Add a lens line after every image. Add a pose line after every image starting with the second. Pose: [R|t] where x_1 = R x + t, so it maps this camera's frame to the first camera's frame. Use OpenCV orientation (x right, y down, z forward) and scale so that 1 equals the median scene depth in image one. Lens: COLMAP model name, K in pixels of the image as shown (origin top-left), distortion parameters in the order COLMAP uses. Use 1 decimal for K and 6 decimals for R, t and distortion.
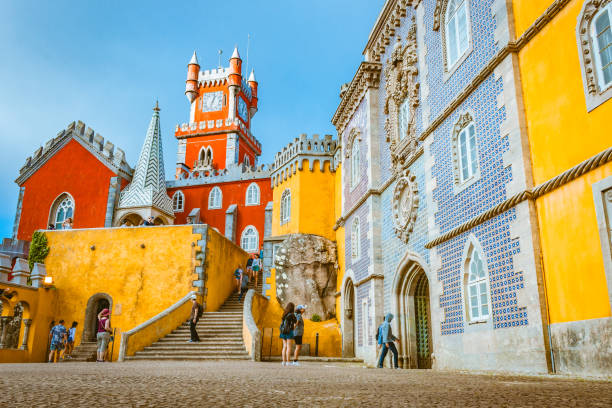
lens RADIAL K [[552.4, 0, 306.0], [0, 552.4, 204.0], [0, 0, 1]] dist [0.013477, -0.003361]
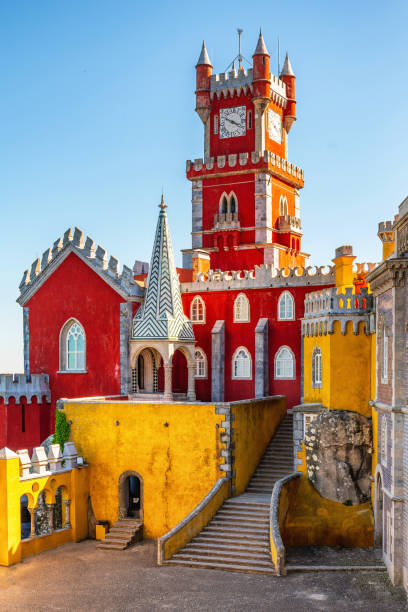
lens RADIAL K [[979.2, 0, 204.0], [0, 979.2, 306.0], [0, 0, 1]] dist [-0.055188, -0.060443]
pose [[0.971615, -0.013574, -0.236180, 0.171268], [0.085366, 0.951204, 0.296519, -0.615286], [0.220630, -0.308264, 0.925363, -0.489640]]
